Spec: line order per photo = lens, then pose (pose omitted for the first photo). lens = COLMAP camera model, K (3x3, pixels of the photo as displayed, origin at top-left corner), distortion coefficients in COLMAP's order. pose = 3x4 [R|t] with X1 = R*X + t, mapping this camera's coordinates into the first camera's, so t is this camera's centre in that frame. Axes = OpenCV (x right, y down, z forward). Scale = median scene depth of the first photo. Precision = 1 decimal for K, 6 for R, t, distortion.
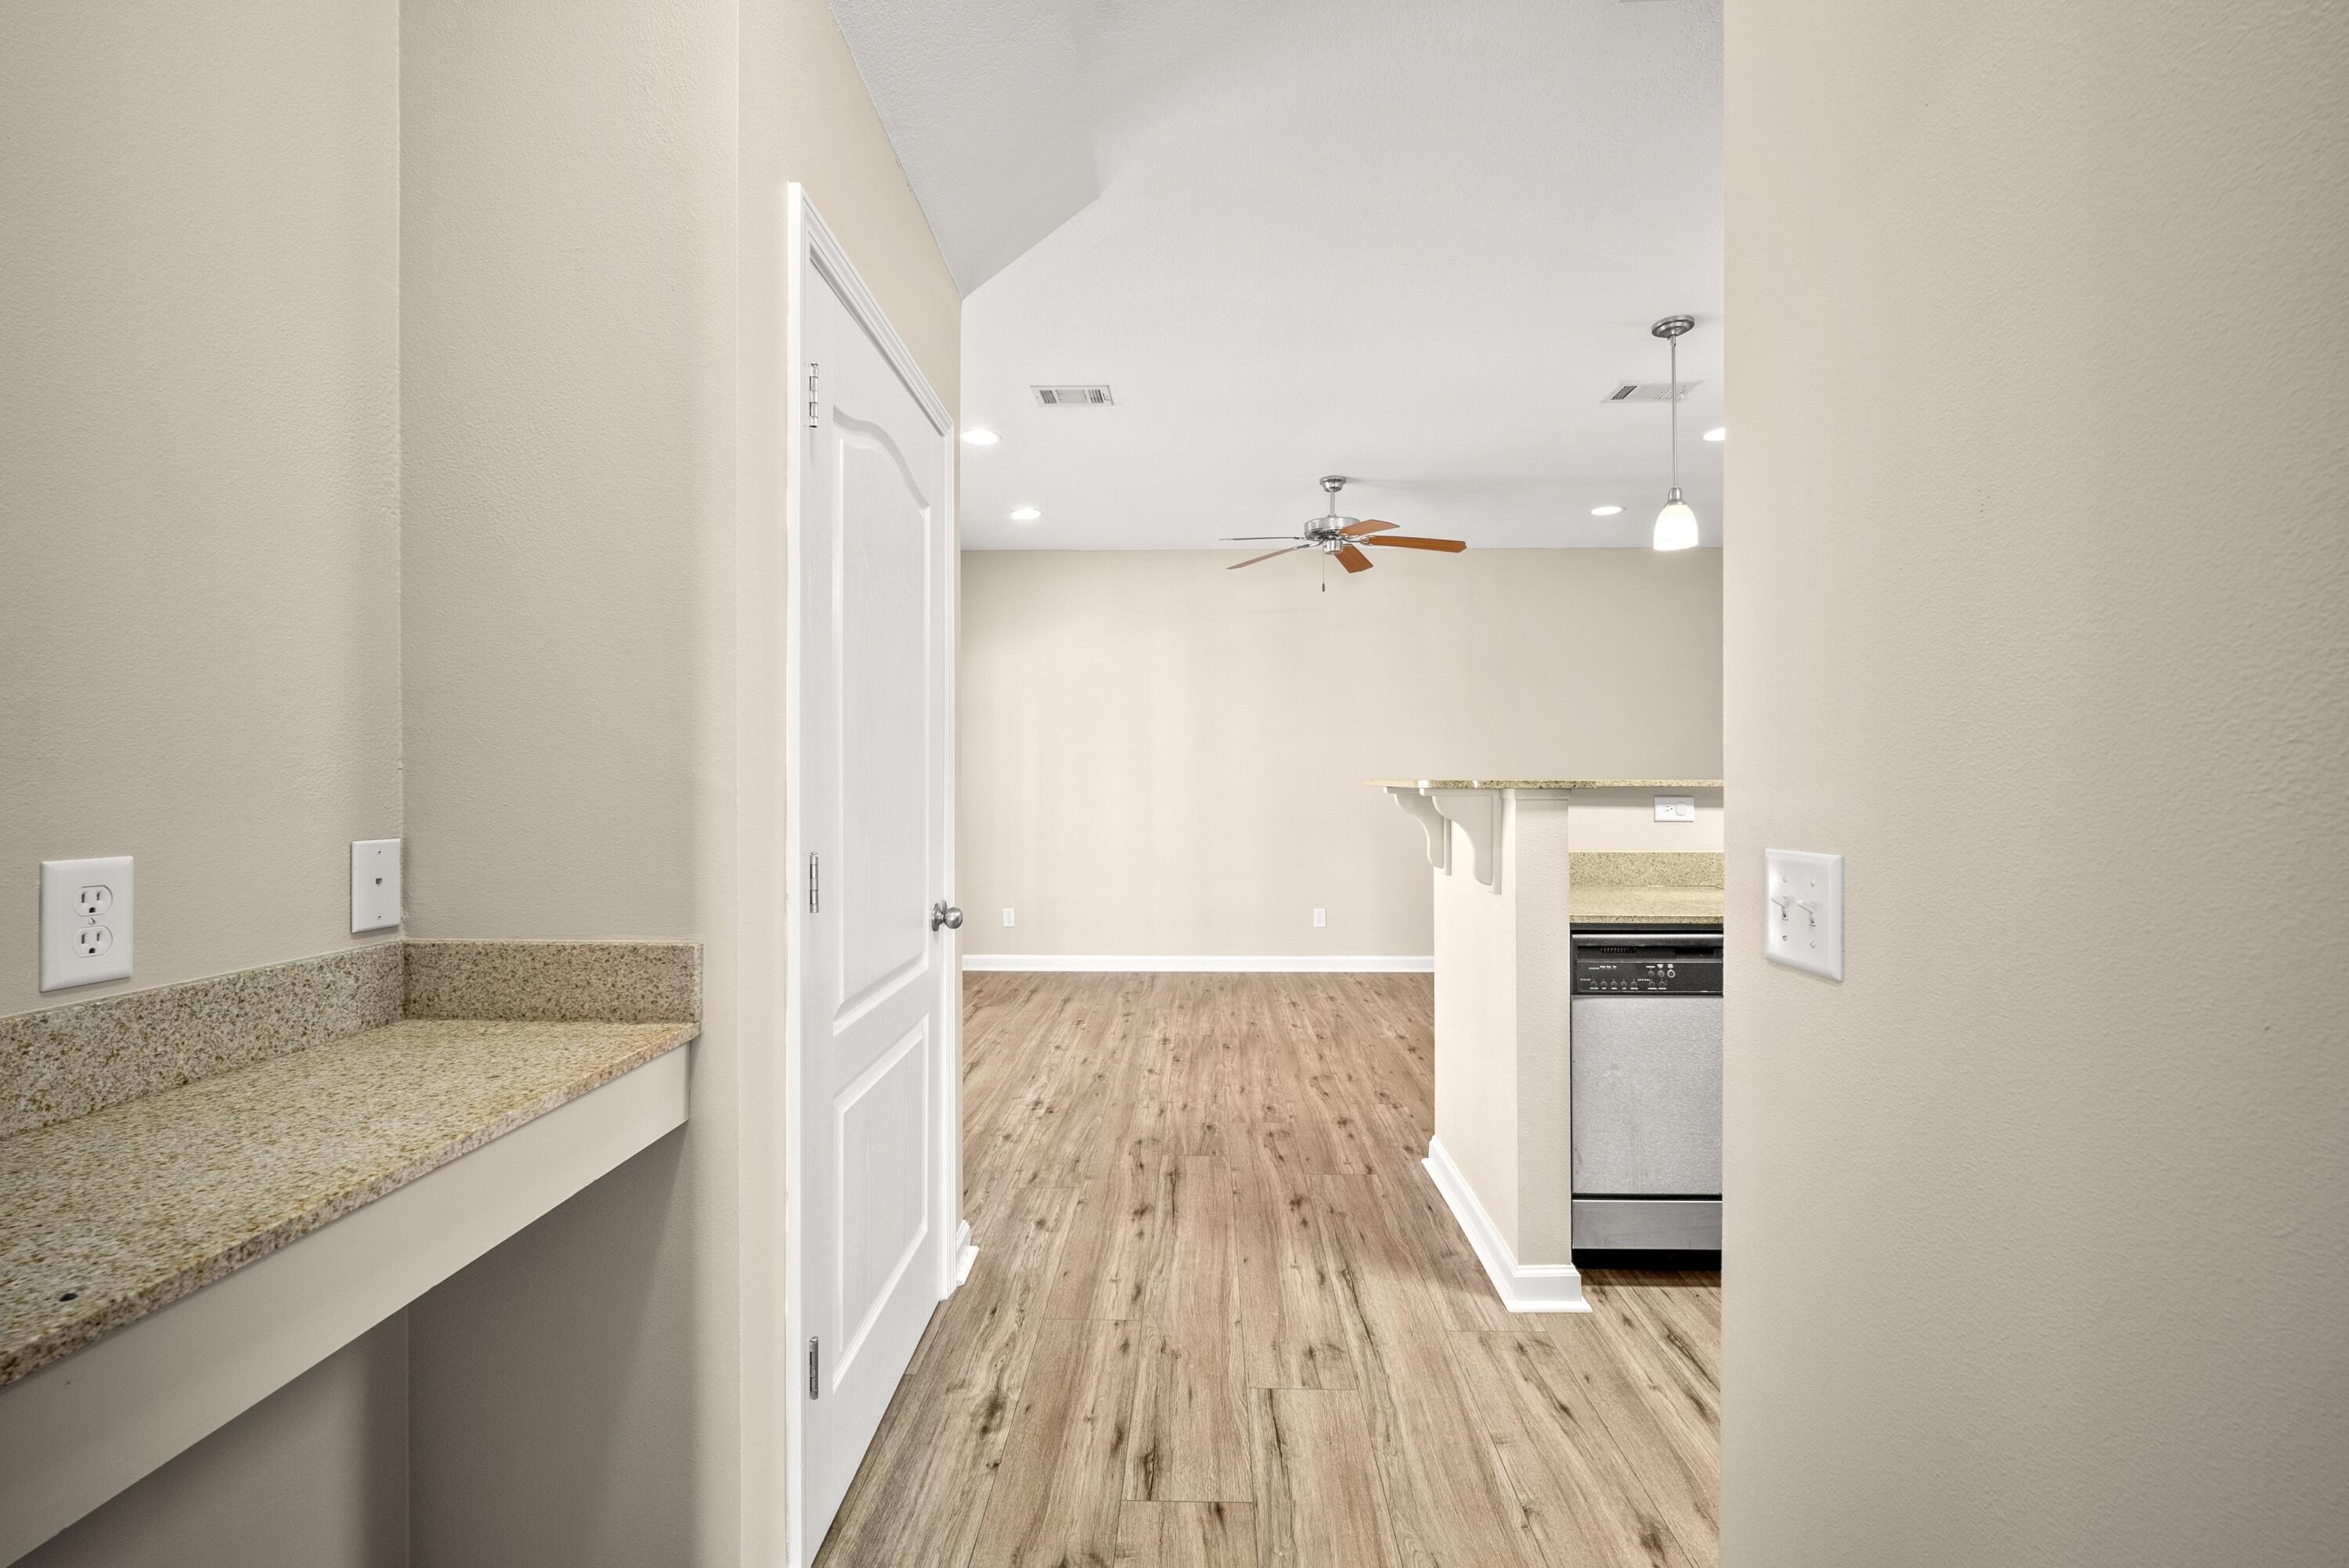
lens RADIAL K [[960.1, 0, 1174.9], [0, 960.1, 771.6], [0, 0, 1]] dist [-0.005836, 0.000037]
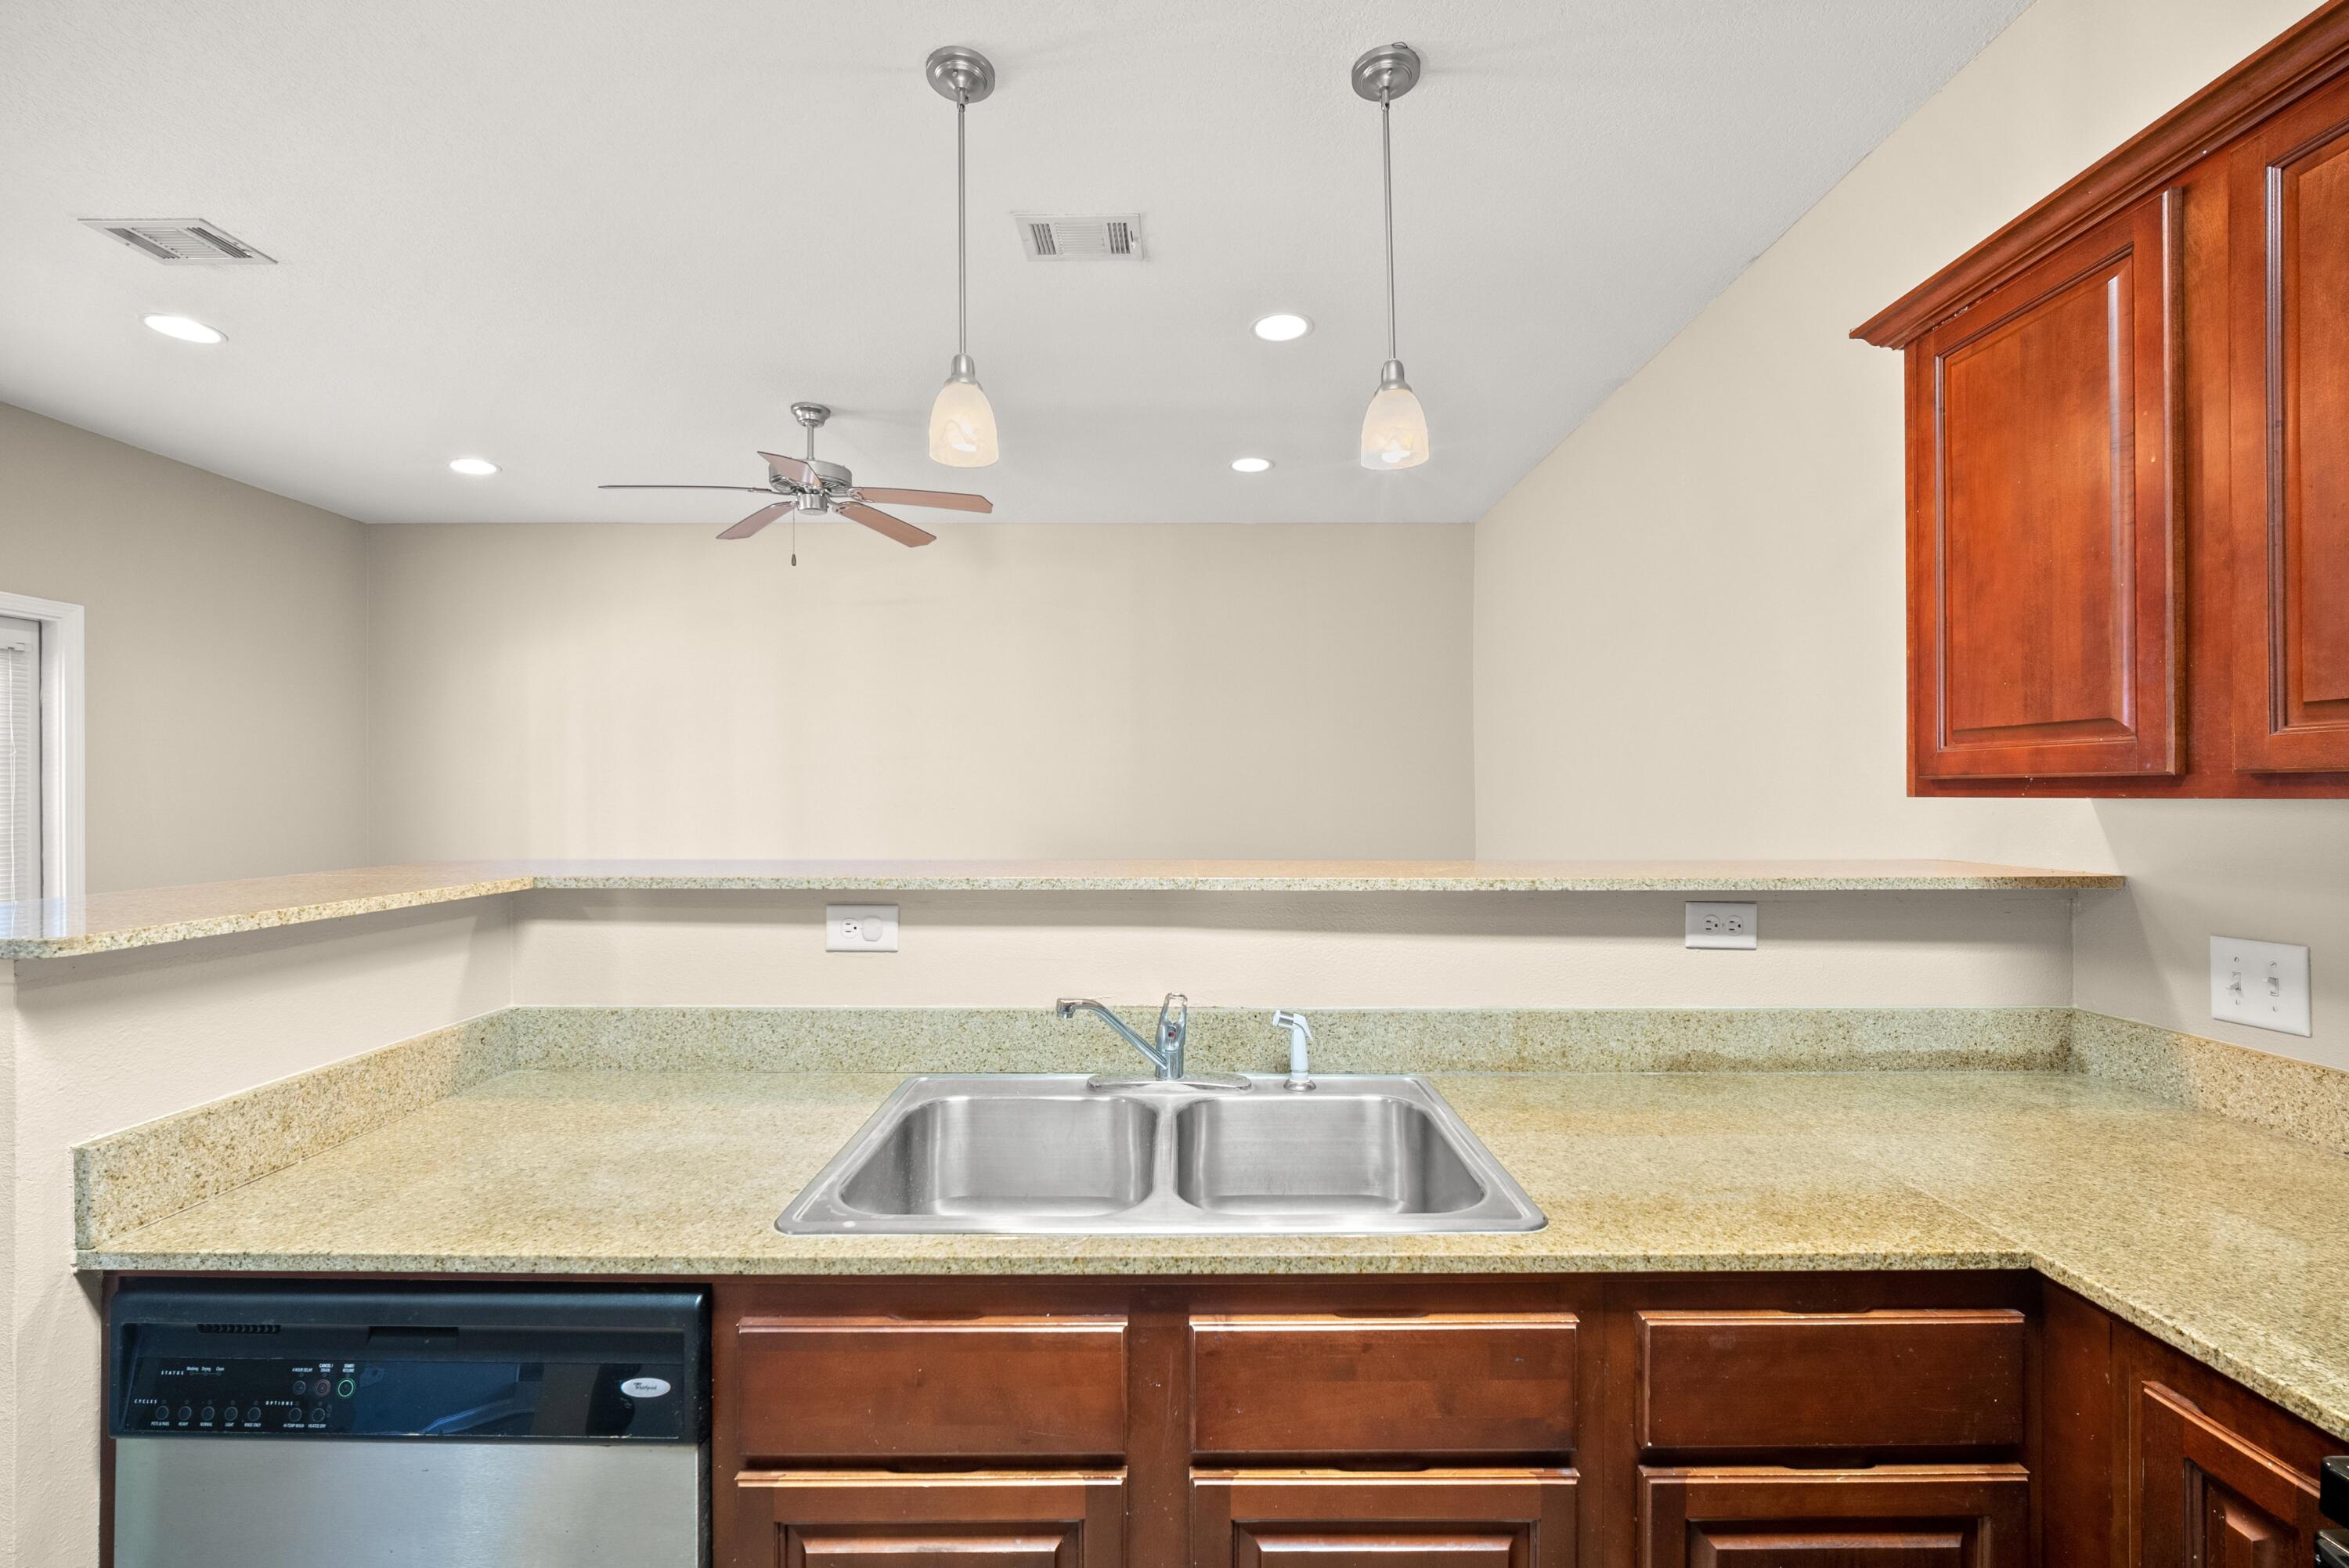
lens RADIAL K [[960.1, 0, 1179.7], [0, 960.1, 794.5], [0, 0, 1]] dist [-0.005836, 0.000037]
pose [[0.999638, -0.002711, 0.026750, 0.661456], [0.002358, 0.999910, 0.013235, -0.041736], [-0.026784, -0.013168, 0.999555, 0.434947]]
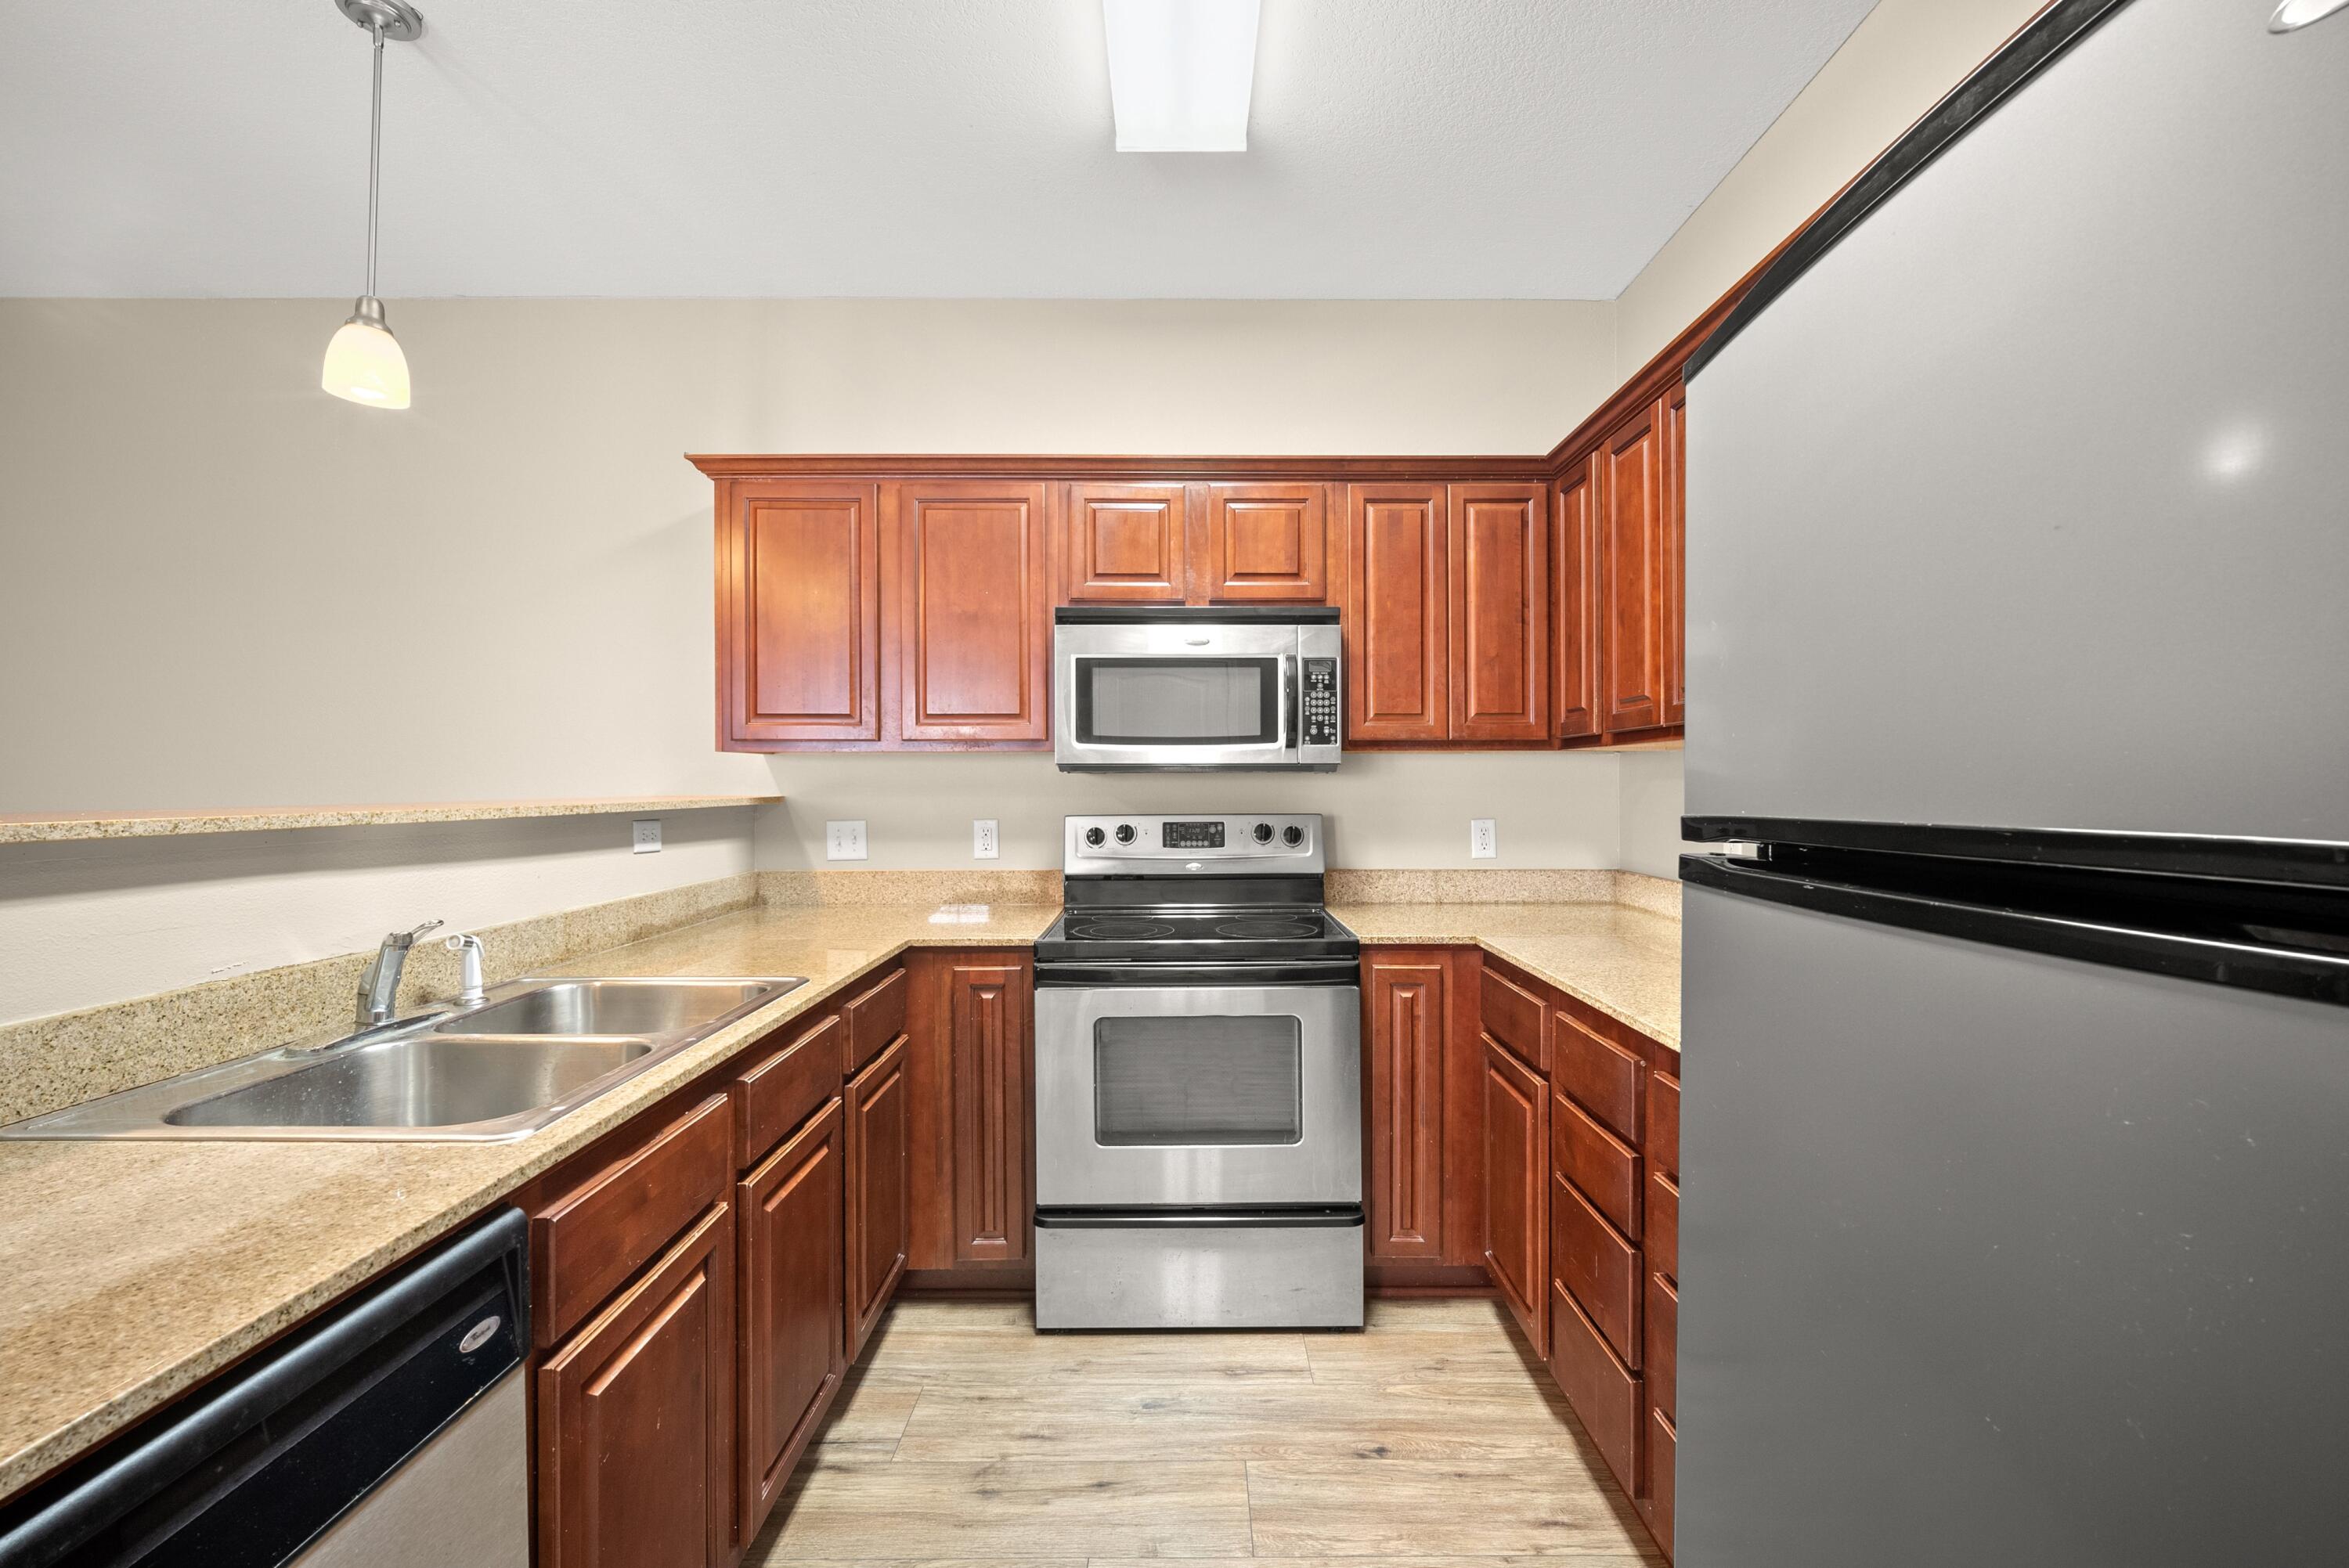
lens RADIAL K [[960.1, 0, 1178.7], [0, 960.1, 779.9], [0, 0, 1]] dist [-0.005836, 0.000037]
pose [[-0.030388, 0.002150, 0.999536, 0.195906], [-0.010835, 0.999938, -0.002480, -0.009763], [-0.999479, -0.010906, -0.030363, 0.554787]]
